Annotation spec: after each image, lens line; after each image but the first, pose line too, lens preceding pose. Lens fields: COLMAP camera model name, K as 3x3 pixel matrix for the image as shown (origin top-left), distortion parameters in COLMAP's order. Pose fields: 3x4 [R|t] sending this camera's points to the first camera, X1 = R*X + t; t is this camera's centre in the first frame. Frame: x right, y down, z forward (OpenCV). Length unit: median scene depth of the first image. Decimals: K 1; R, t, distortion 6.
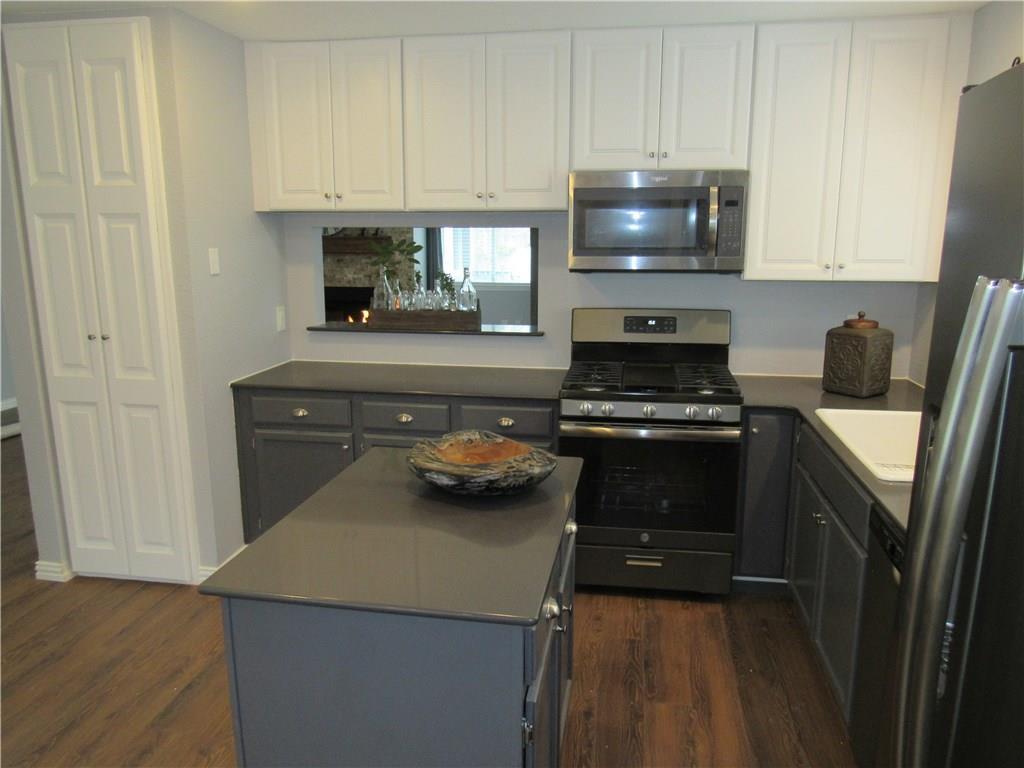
lens RADIAL K [[733.9, 0, 513.2], [0, 733.9, 383.9], [0, 0, 1]] dist [-0.027370, 0.008146]
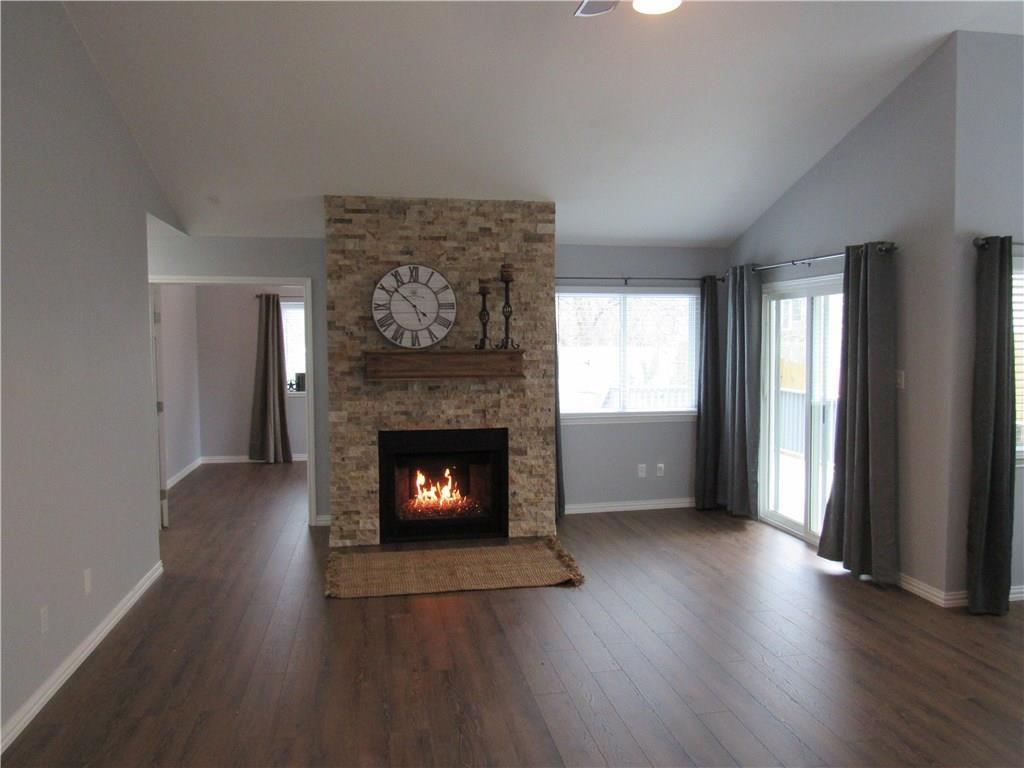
lens RADIAL K [[733.9, 0, 511.9], [0, 733.9, 382.5], [0, 0, 1]] dist [-0.027370, 0.008146]
pose [[0.937056, -0.027051, 0.348131, -0.391645], [0.077403, 0.988283, -0.131551, -0.085694], [-0.340493, 0.150217, 0.928170, 0.395984]]
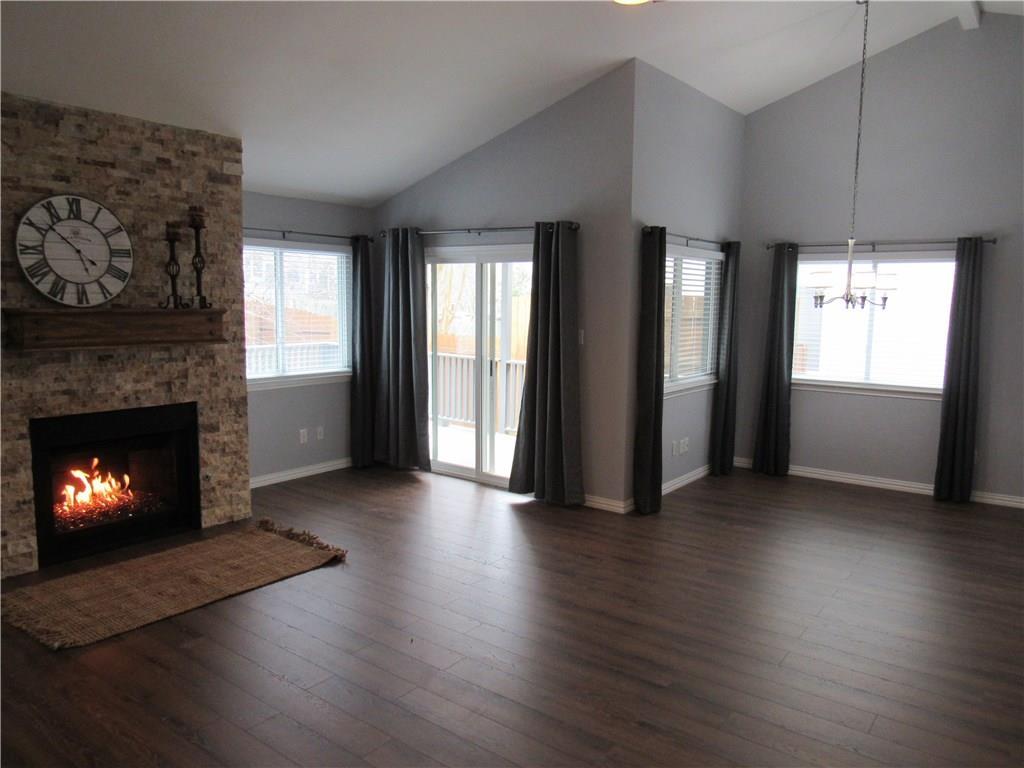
lens RADIAL K [[733.9, 0, 508.8], [0, 733.9, 382.5], [0, 0, 1]] dist [-0.027370, 0.008146]
pose [[0.459802, -0.095870, 0.882831, -0.542250], [0.164020, 0.986219, 0.021671, -0.118765], [-0.872743, 0.134837, 0.469190, 0.539723]]
